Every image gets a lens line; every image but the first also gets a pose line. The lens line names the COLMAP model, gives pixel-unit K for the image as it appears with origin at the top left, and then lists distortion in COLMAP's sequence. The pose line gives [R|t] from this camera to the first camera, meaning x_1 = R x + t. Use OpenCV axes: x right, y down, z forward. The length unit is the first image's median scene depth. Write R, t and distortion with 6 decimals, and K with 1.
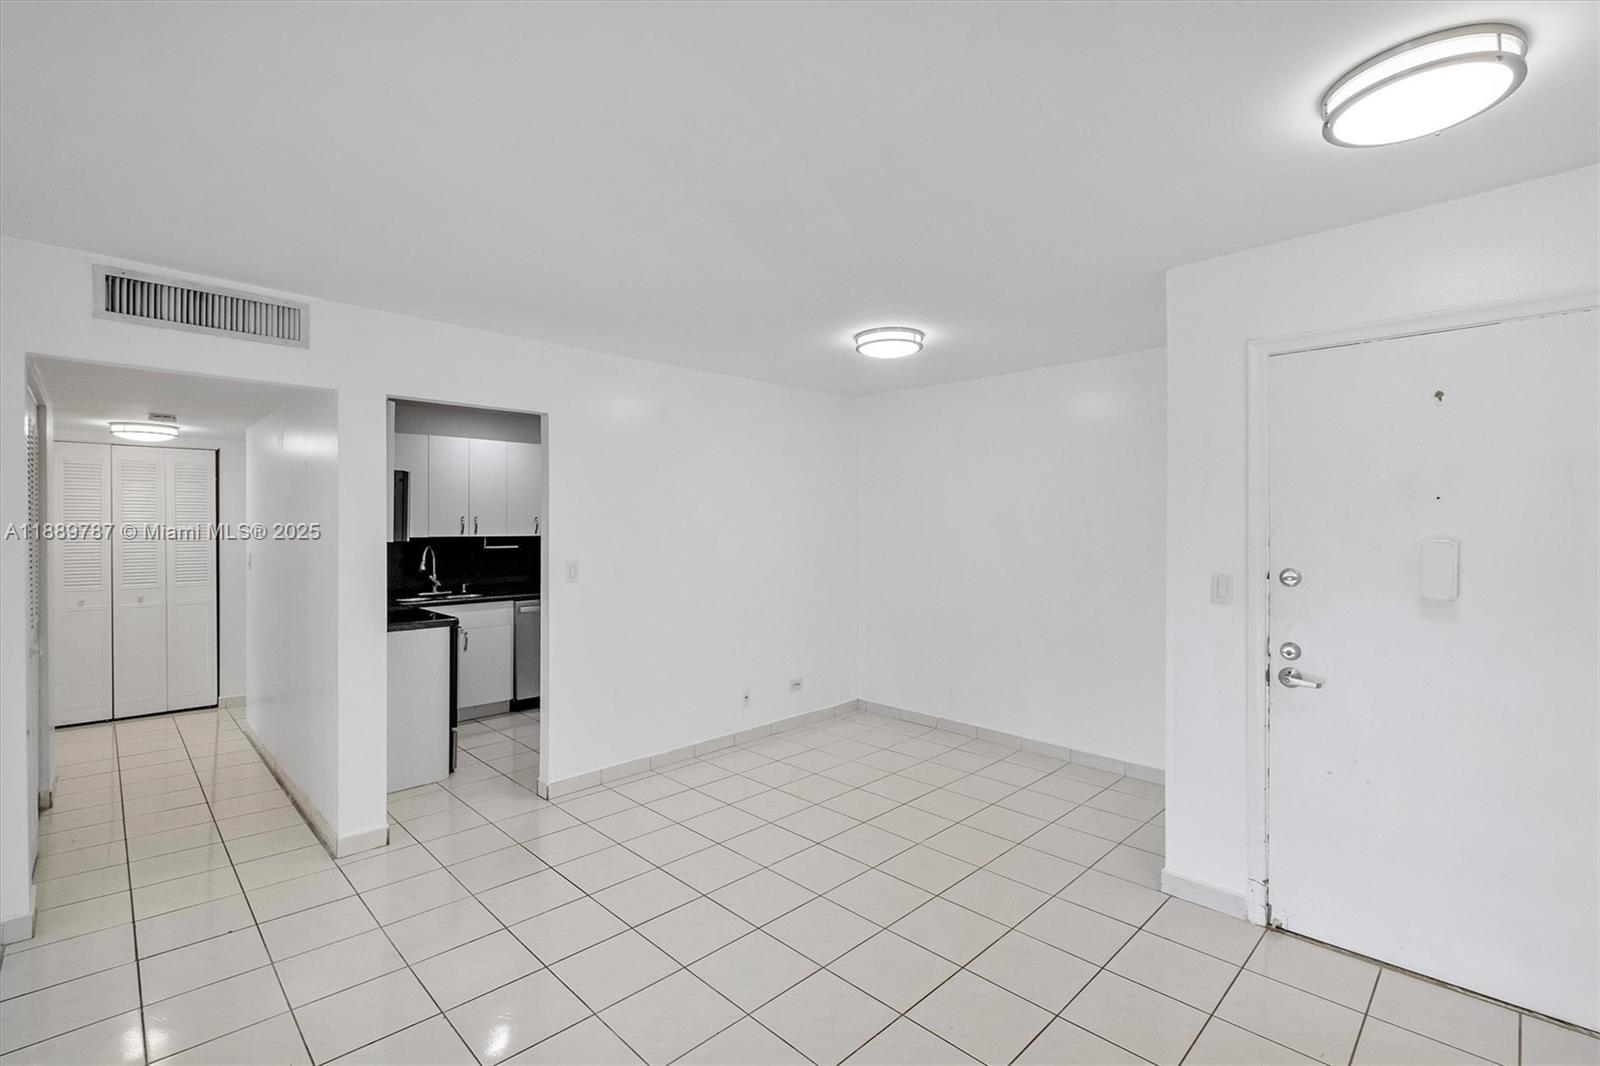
lens RADIAL K [[707.8, 0, 805.1], [0, 707.8, 532.4], [0, 0, 1]] dist [0.003484, 0.000337]
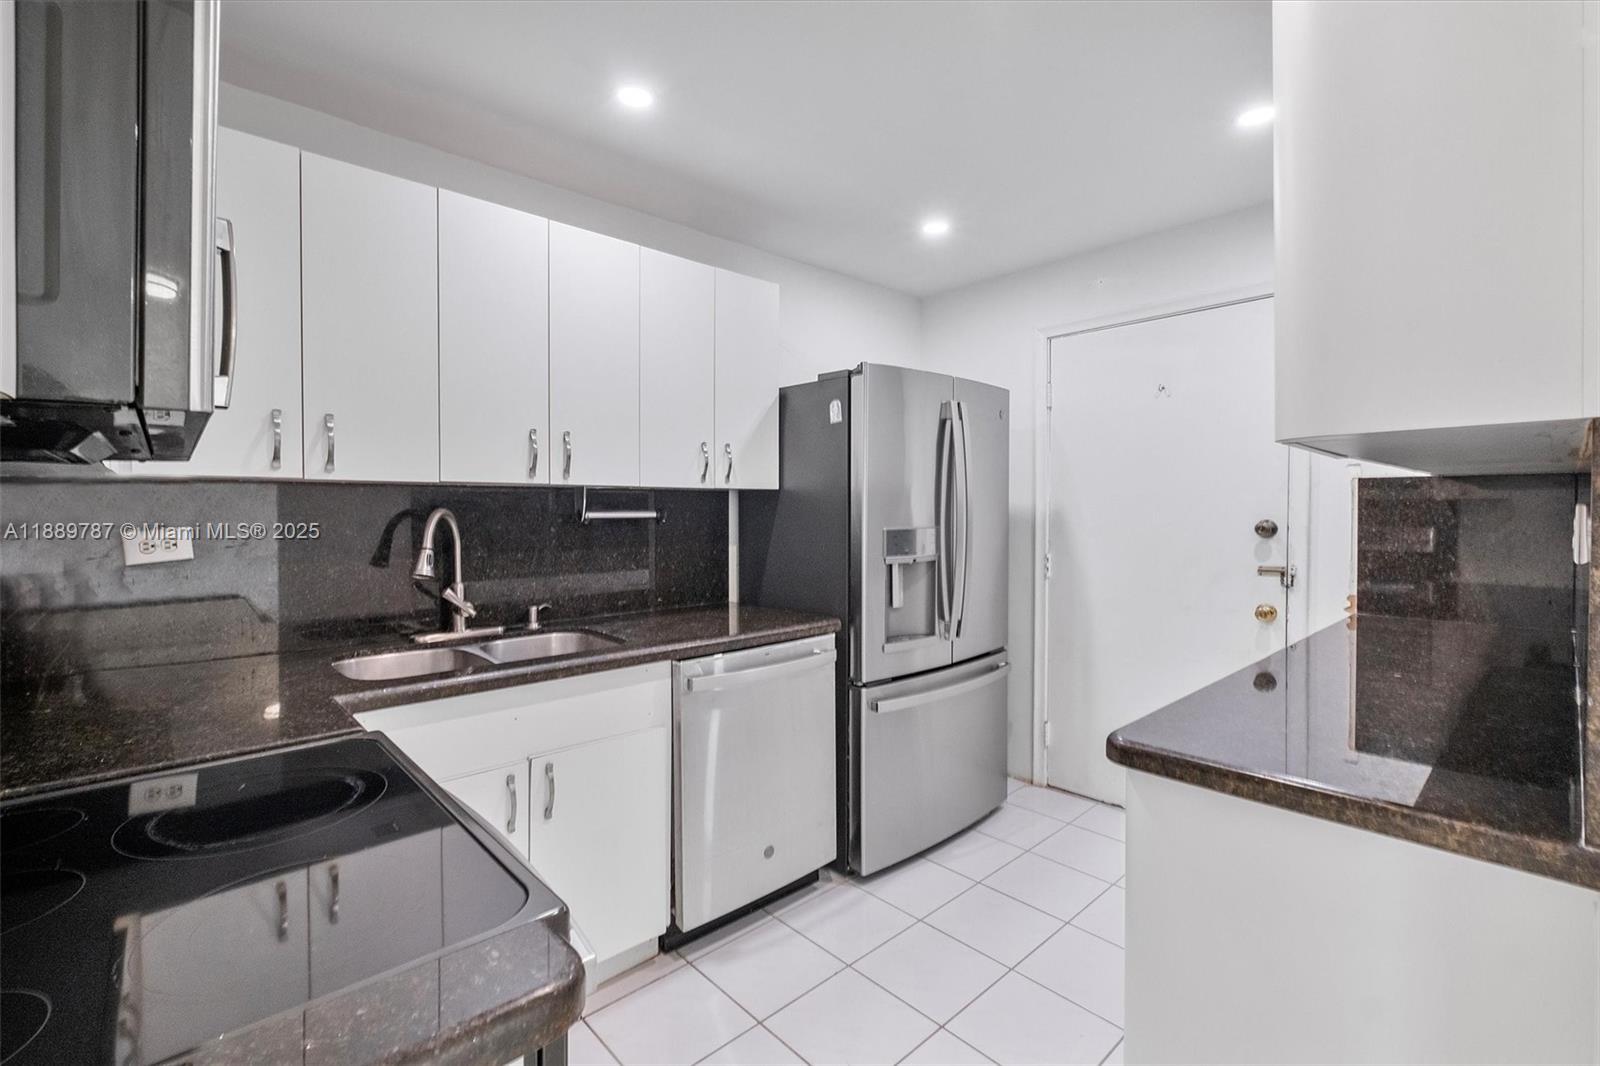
lens RADIAL K [[707.8, 0, 795.0], [0, 707.8, 524.0], [0, 0, 1]] dist [0.003484, 0.000337]
pose [[0.998730, 0.003674, -0.050245, -0.327488], [-0.002901, 0.999876, 0.015462, 0.021031], [0.050295, -0.015297, 0.998617, 0.636171]]
